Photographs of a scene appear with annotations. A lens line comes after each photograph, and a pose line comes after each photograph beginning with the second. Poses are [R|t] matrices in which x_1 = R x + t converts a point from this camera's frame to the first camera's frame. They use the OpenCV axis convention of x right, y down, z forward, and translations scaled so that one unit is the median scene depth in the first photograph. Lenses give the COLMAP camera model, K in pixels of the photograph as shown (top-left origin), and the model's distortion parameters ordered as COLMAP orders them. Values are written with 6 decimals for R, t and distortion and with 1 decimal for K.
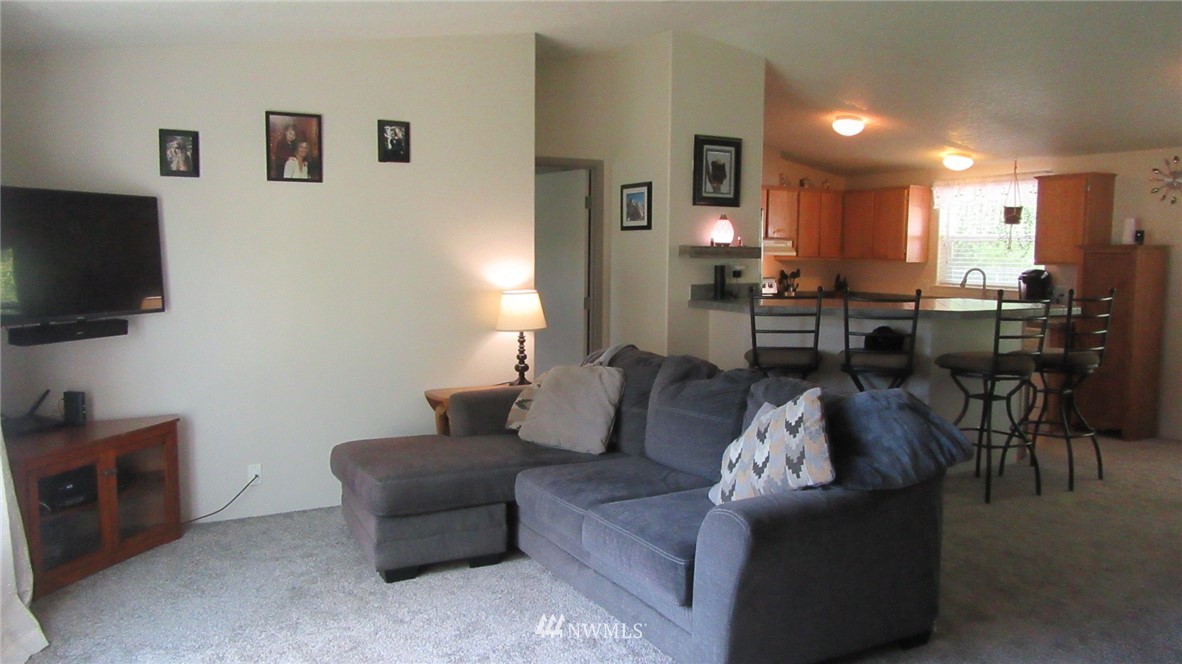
lens RADIAL K [[875.8, 0, 593.4], [0, 875.8, 329.2], [0, 0, 1]] dist [-0.005044, 0.003642]
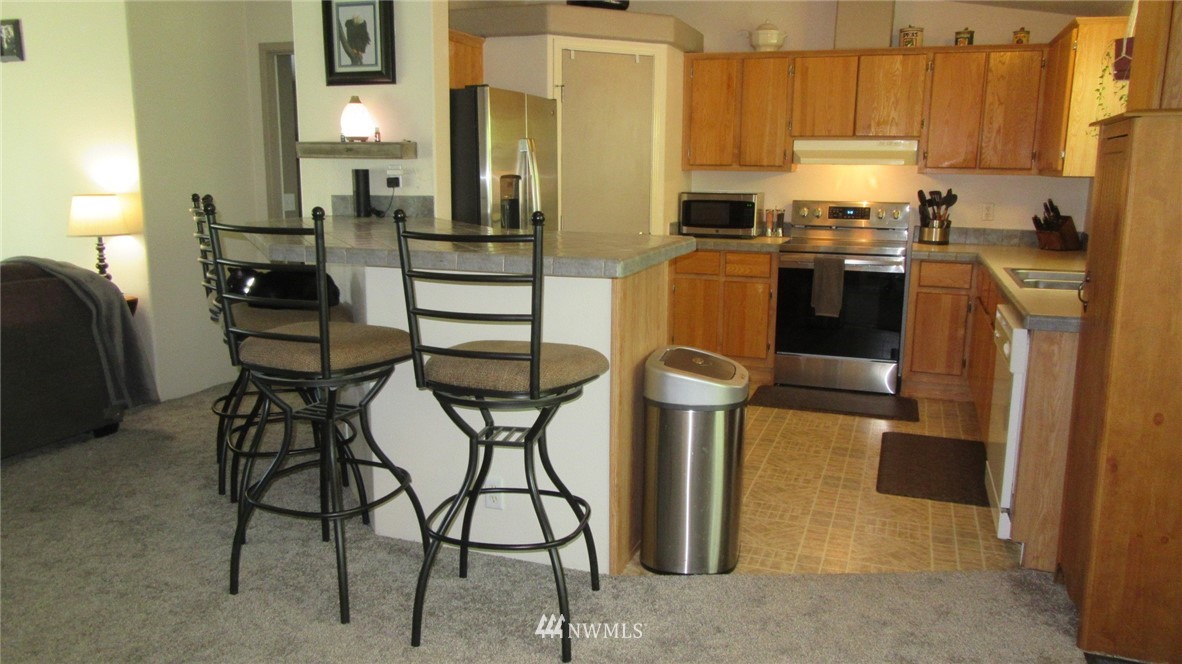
lens RADIAL K [[875.8, 0, 593.4], [0, 875.8, 329.2], [0, 0, 1]] dist [-0.005044, 0.003642]
pose [[0.664470, 0.132756, -0.735429, 0.826707], [-0.073330, 0.990928, 0.112623, -0.038251], [0.743709, -0.020906, 0.668177, 0.670733]]
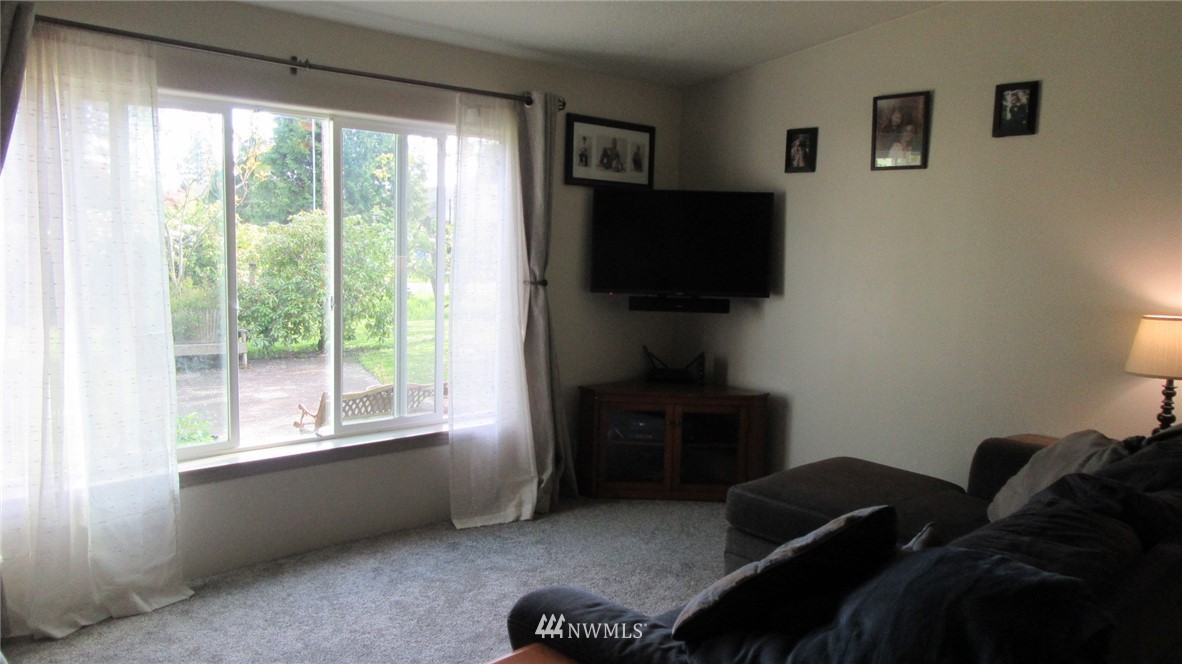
lens RADIAL K [[875.8, 0, 593.4], [0, 875.8, 329.2], [0, 0, 1]] dist [-0.005044, 0.003642]
pose [[0.255098, 0.104570, -0.961244, 0.367944], [-0.118463, 0.990025, 0.076262, -0.028063], [0.959631, 0.094418, 0.264942, 0.366418]]
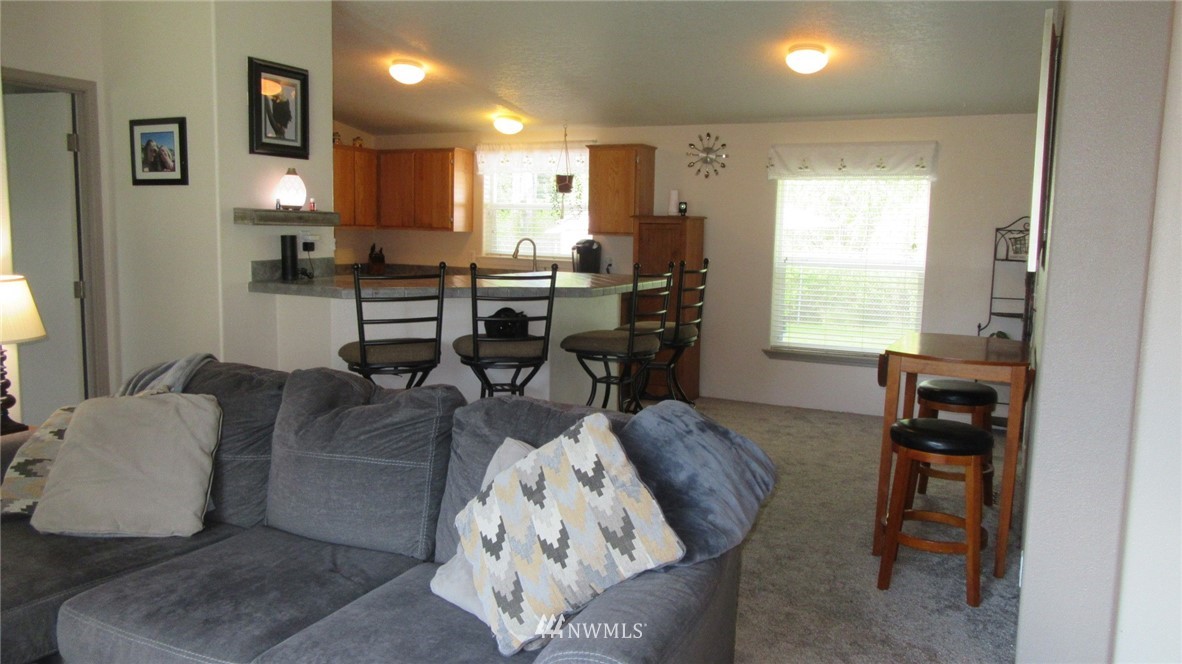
lens RADIAL K [[875.8, 0, 593.4], [0, 875.8, 329.2], [0, 0, 1]] dist [-0.005044, 0.003642]
pose [[0.822648, -0.058631, 0.565521, -0.073854], [0.038175, 0.998120, 0.047949, -0.018020], [-0.567269, -0.017856, 0.823339, 0.225060]]
